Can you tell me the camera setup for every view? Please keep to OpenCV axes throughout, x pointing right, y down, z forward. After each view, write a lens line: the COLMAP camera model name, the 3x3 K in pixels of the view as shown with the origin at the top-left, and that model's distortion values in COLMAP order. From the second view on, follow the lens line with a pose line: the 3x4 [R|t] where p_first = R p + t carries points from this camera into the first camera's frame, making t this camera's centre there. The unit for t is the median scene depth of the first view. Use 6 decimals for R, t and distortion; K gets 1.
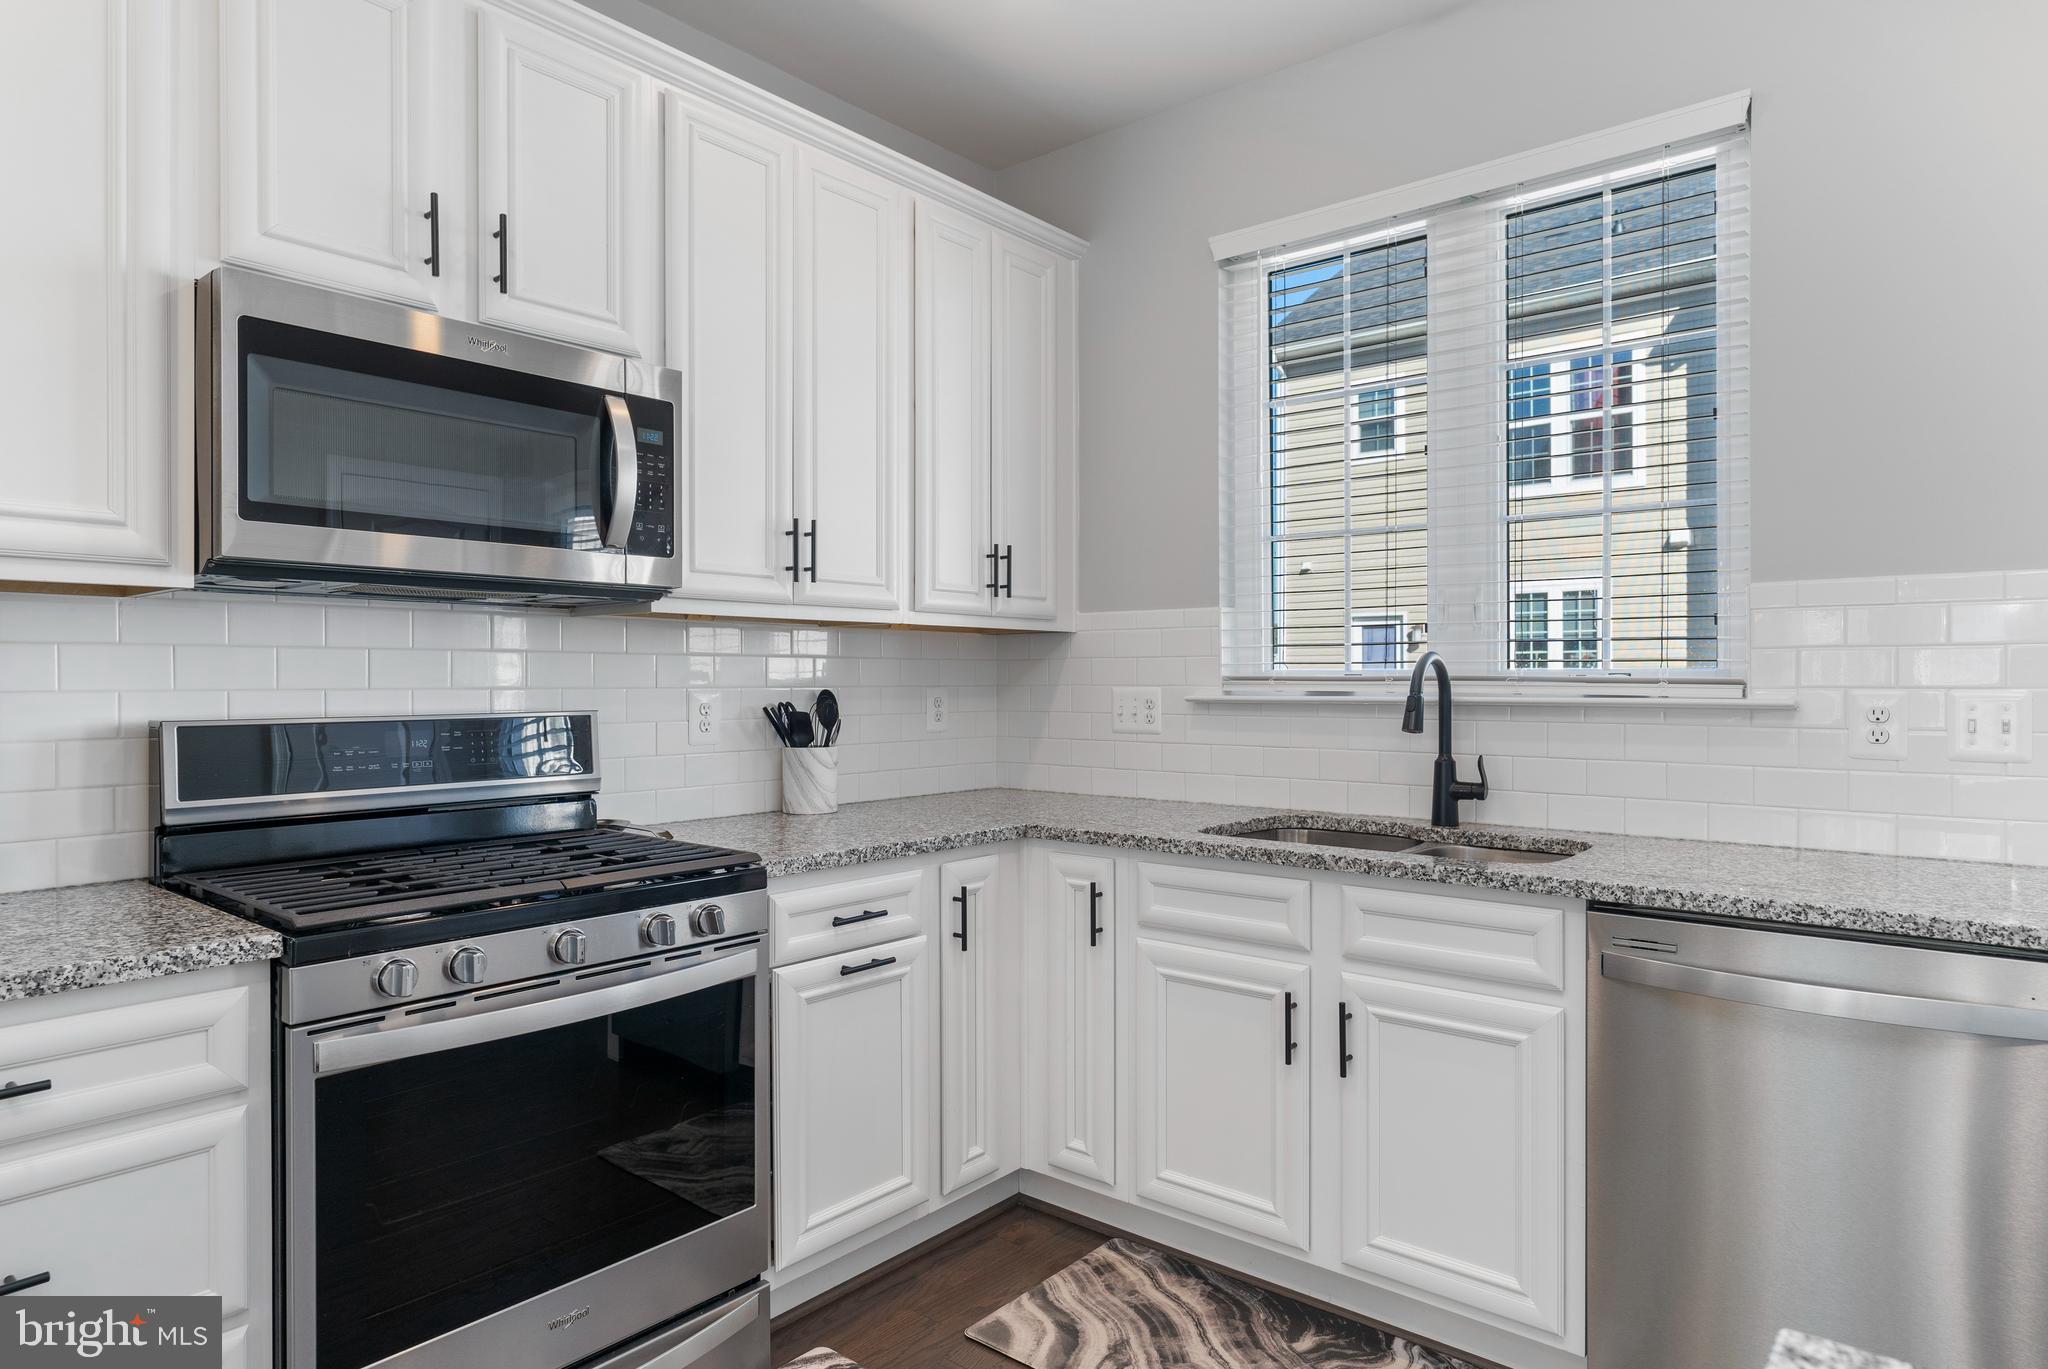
lens RADIAL K [[1197.0, 0, 1024.0], [0, 1197.0, 684.5], [0, 0, 1]] dist [-0.000225, 0.001167]
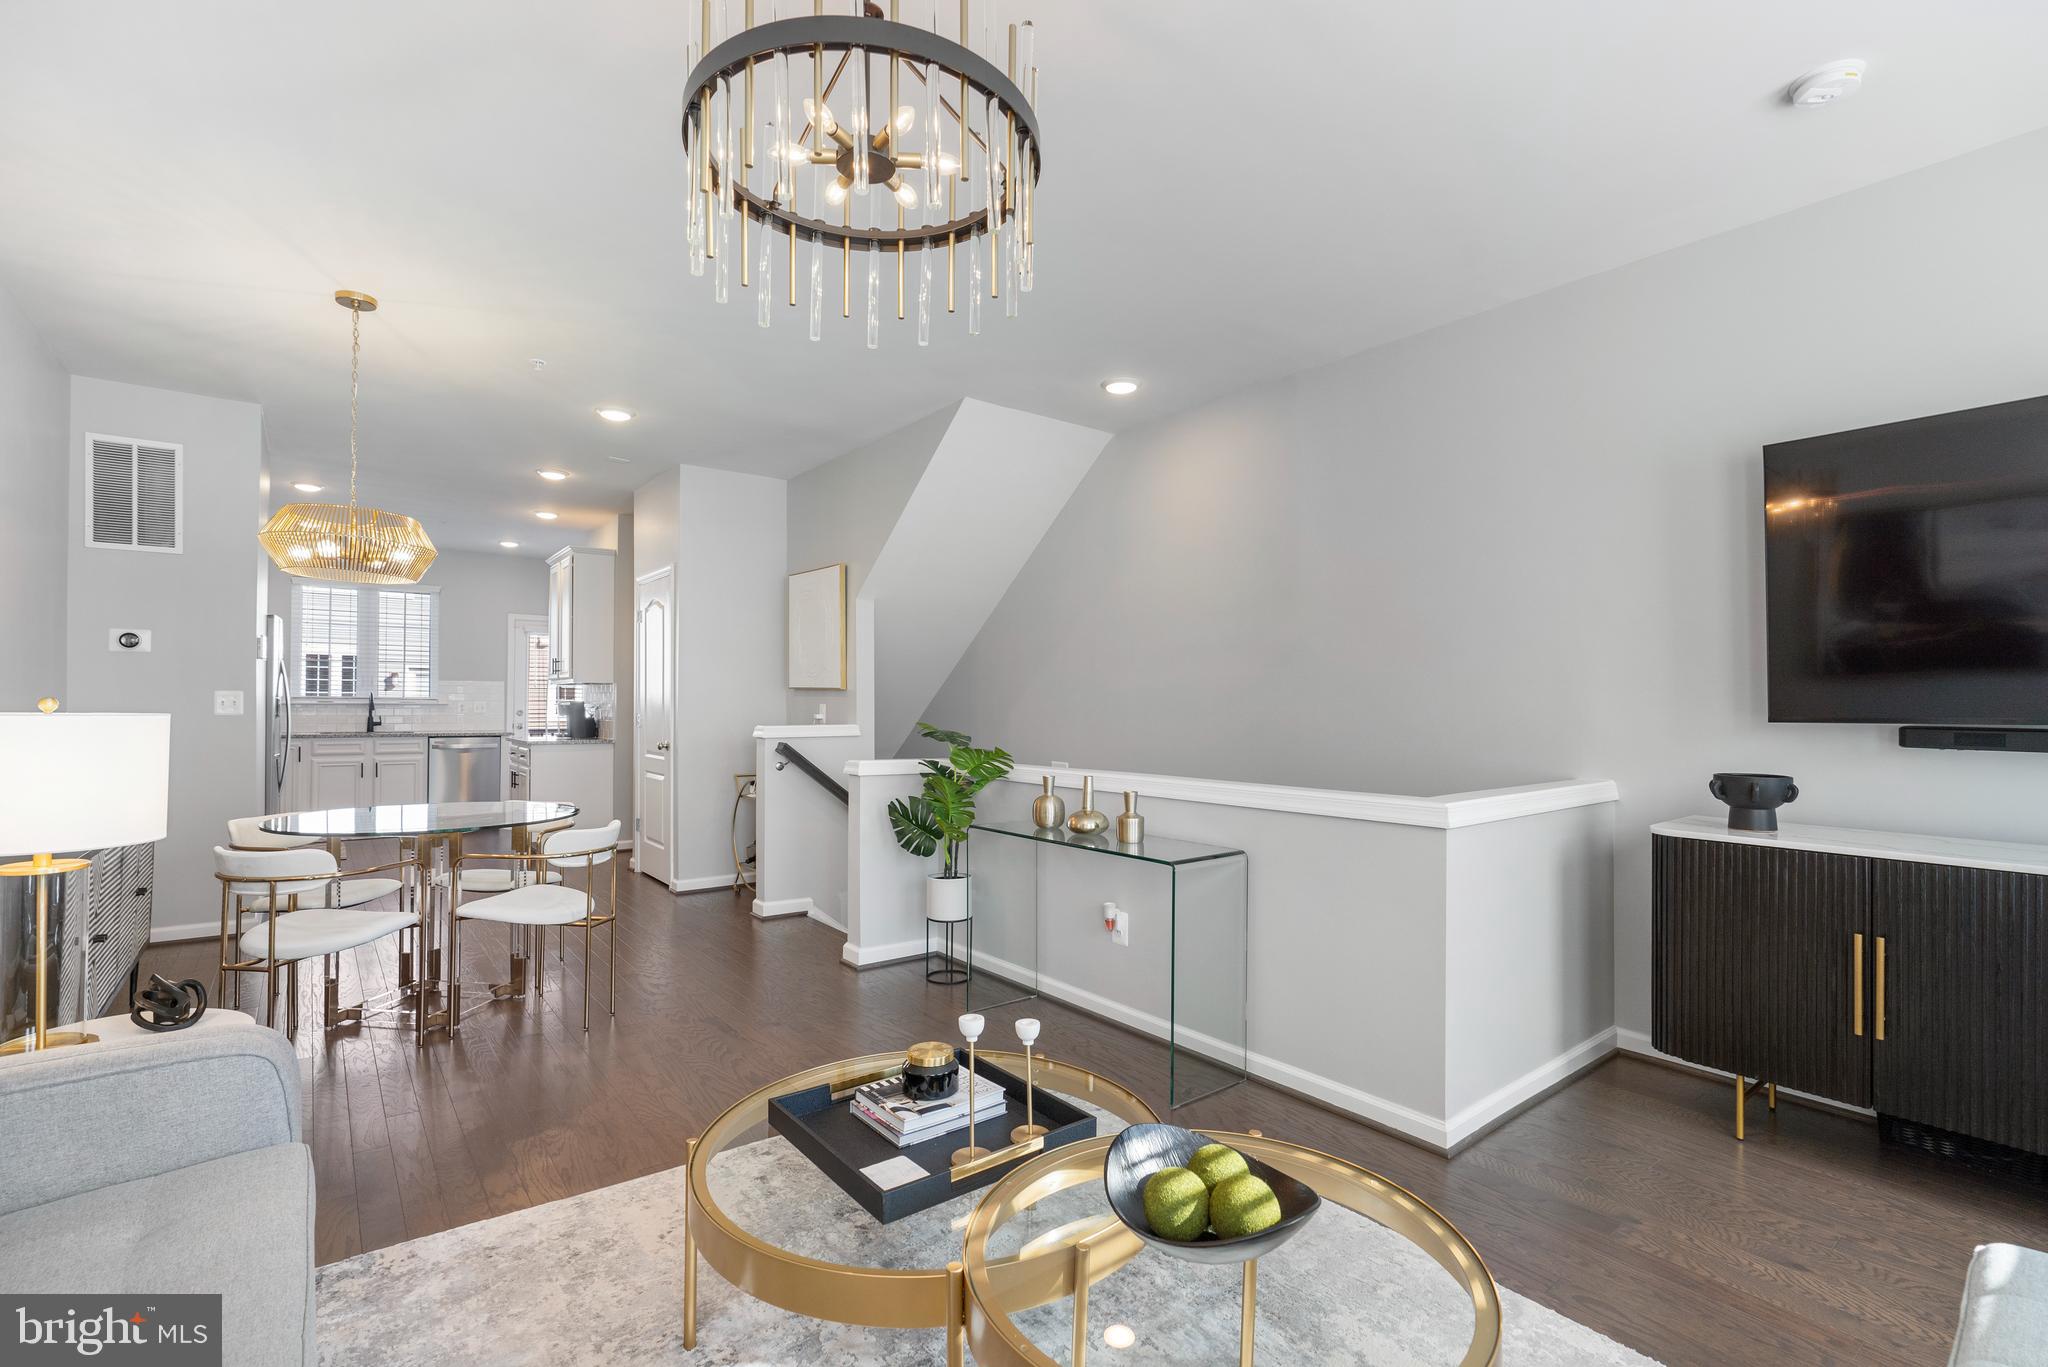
lens RADIAL K [[921.2, 0, 1024.0], [0, 921.2, 683.5], [0, 0, 1]] dist [-0.000857, -0.000011]
pose [[0.212929, 0.020884, 0.976844, -2.699822], [0.003037, 0.999753, -0.022036, 0.022489], [-0.977063, 0.007658, 0.212813, -2.292105]]
